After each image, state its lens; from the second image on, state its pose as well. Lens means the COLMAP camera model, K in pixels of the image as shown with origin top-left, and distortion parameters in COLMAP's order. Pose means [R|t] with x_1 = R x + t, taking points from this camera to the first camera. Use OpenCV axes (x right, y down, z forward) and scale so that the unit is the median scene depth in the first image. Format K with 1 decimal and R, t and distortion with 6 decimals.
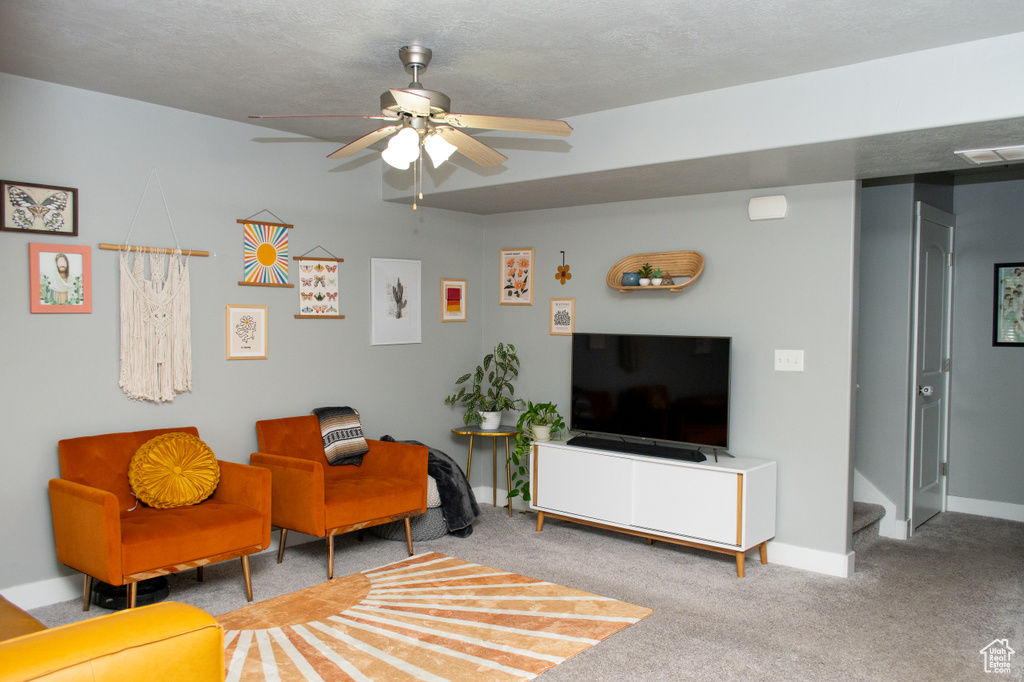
lens RADIAL K [[837.8, 0, 517.4], [0, 837.8, 353.1], [0, 0, 1]] dist [-0.004905, 0.002747]
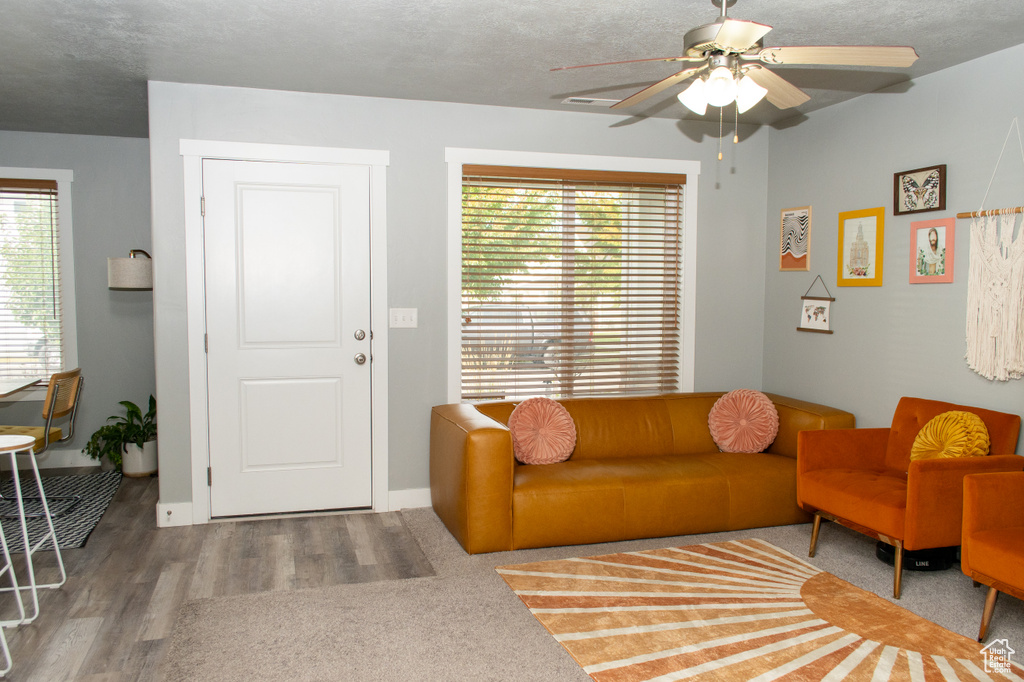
lens RADIAL K [[837.8, 0, 517.4], [0, 837.8, 353.1], [0, 0, 1]] dist [-0.004905, 0.002747]
pose [[-0.544368, 0.048530, -0.837442, 0.654531], [-0.043819, 0.995317, 0.086163, -0.027757], [0.837701, 0.083600, -0.539692, 1.138140]]
